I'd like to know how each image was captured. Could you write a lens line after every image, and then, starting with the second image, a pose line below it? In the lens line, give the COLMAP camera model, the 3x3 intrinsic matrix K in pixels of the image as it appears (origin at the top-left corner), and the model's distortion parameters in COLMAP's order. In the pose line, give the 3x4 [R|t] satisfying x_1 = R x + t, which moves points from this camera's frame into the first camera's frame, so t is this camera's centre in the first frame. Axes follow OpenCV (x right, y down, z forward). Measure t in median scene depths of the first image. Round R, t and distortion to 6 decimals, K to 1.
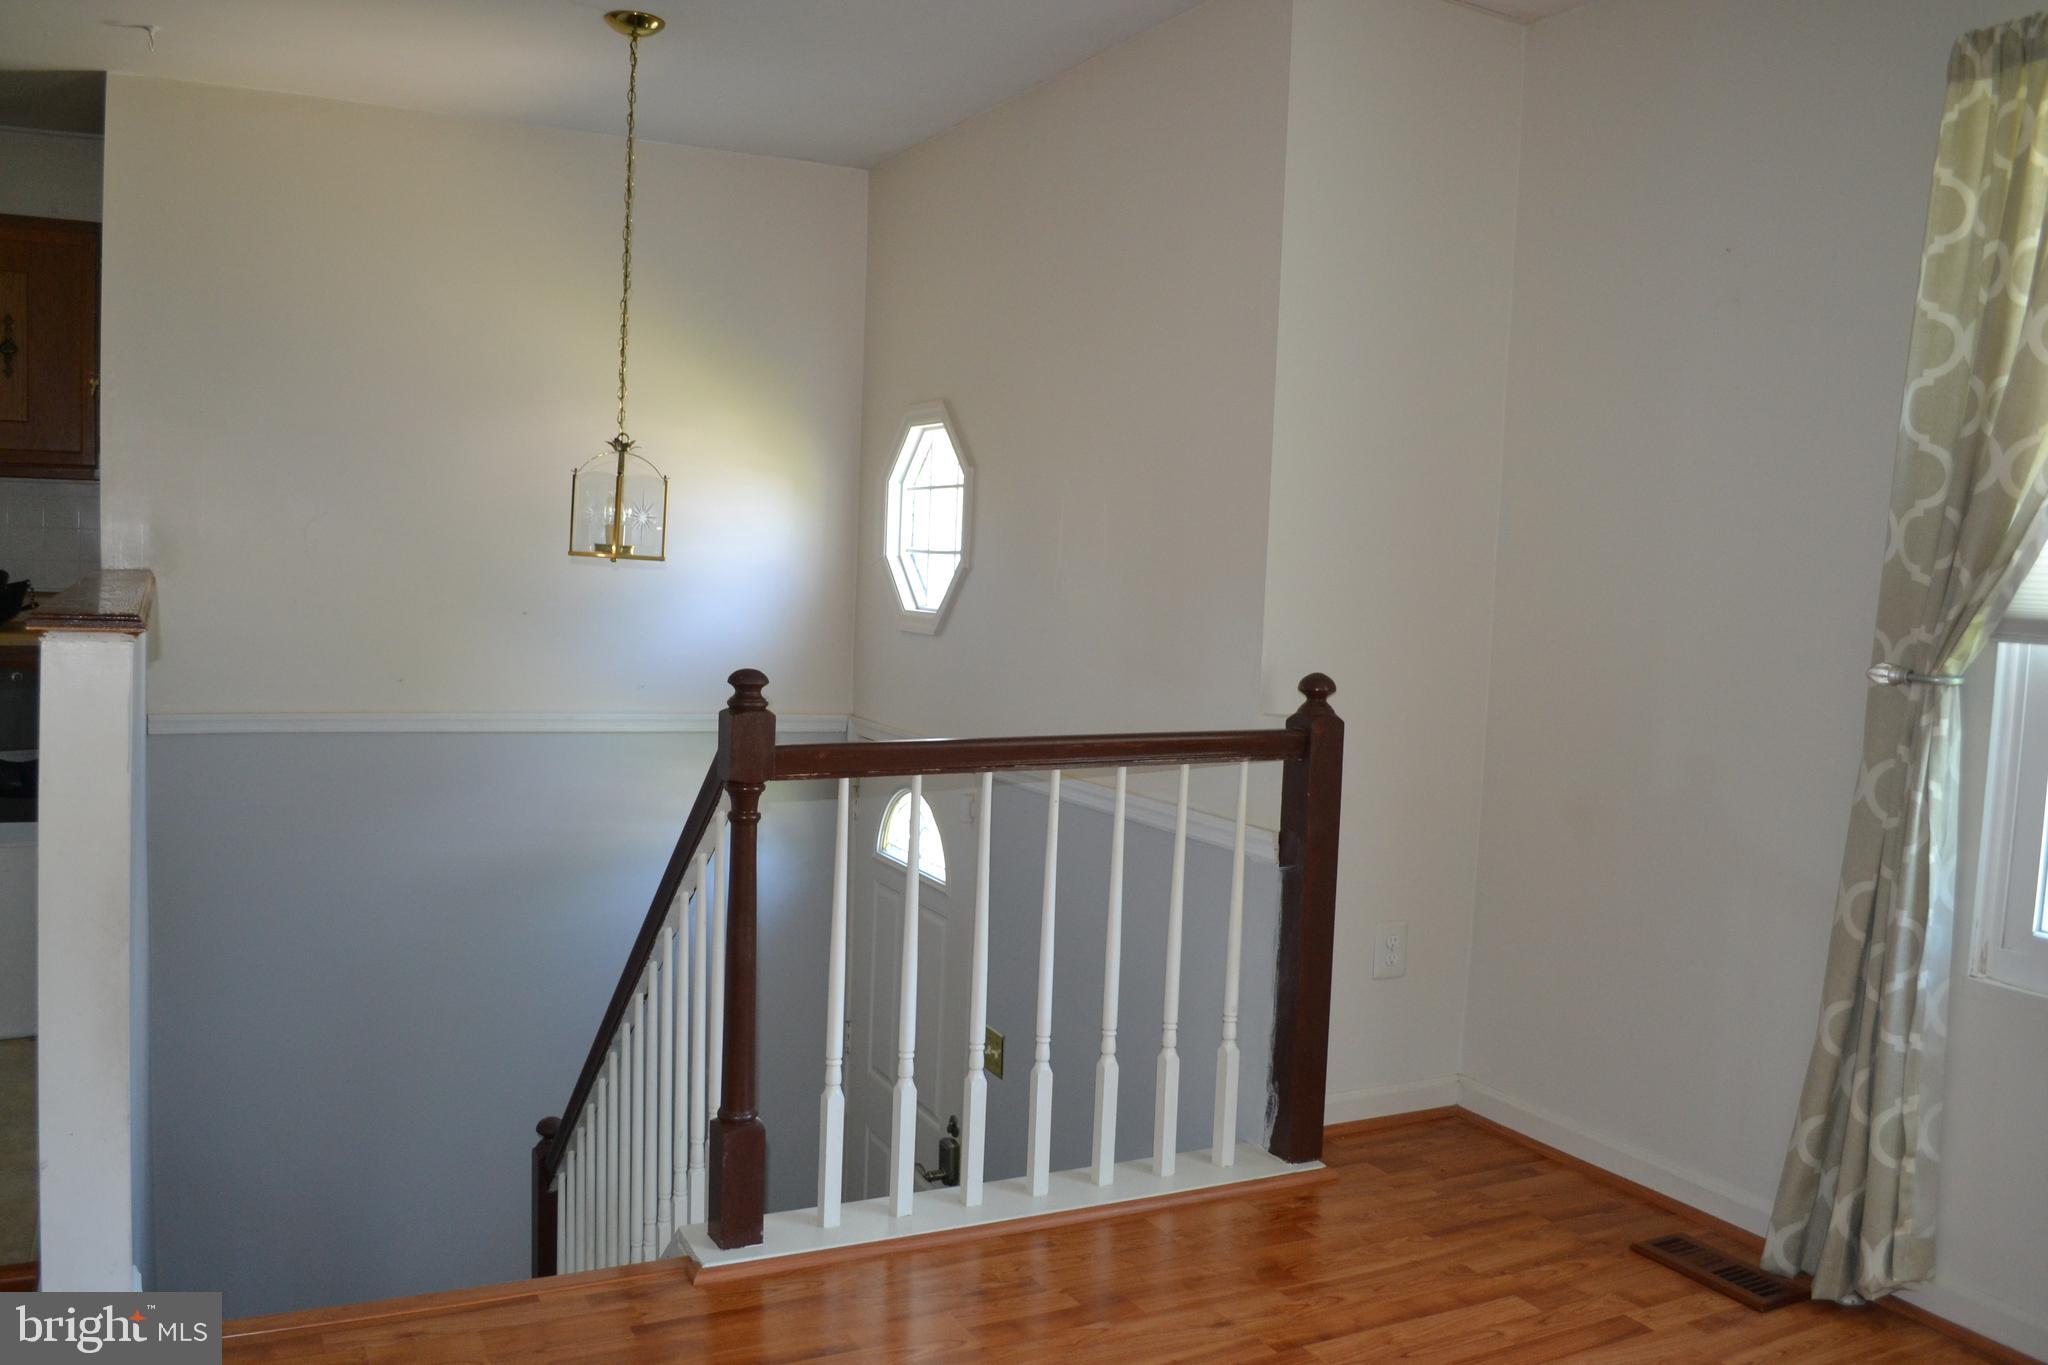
lens RADIAL K [[1643.2, 0, 1006.2], [0, 1643.2, 689.9], [0, 0, 1]] dist [-0.077973, 0.006518]
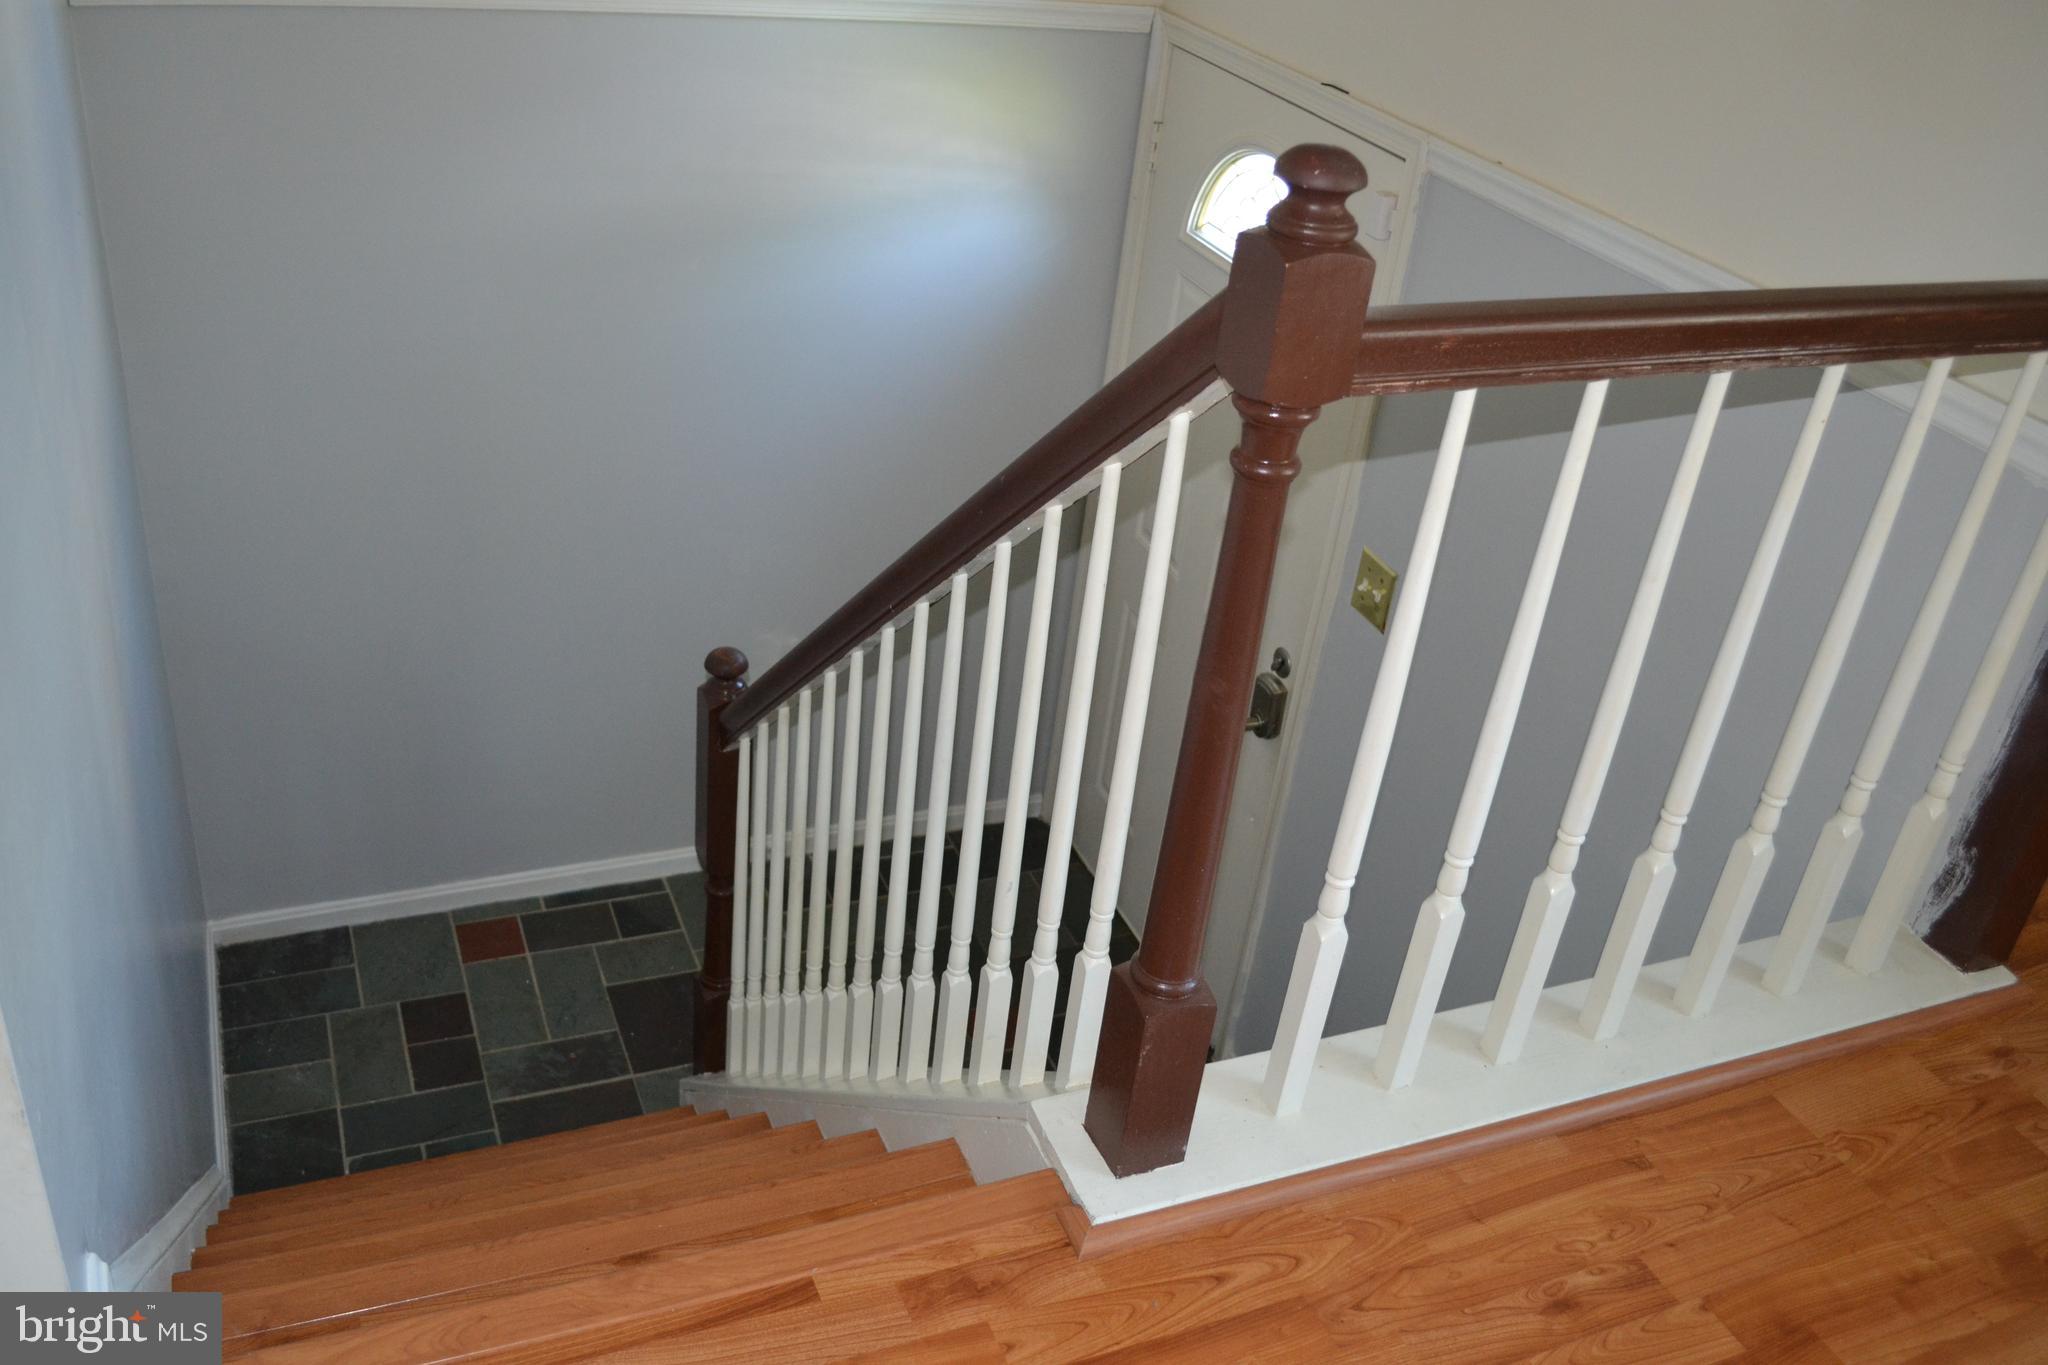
lens RADIAL K [[1760.6, 0, 1018.4], [0, 1760.6, 683.8], [0, 0, 1]] dist [-0.058446, -0.011423]
pose [[0.995427, 0.092222, -0.024885, -0.192592], [-0.072173, 0.896807, 0.436496, -0.073550], [0.062572, -0.432704, 0.899362, 0.470545]]
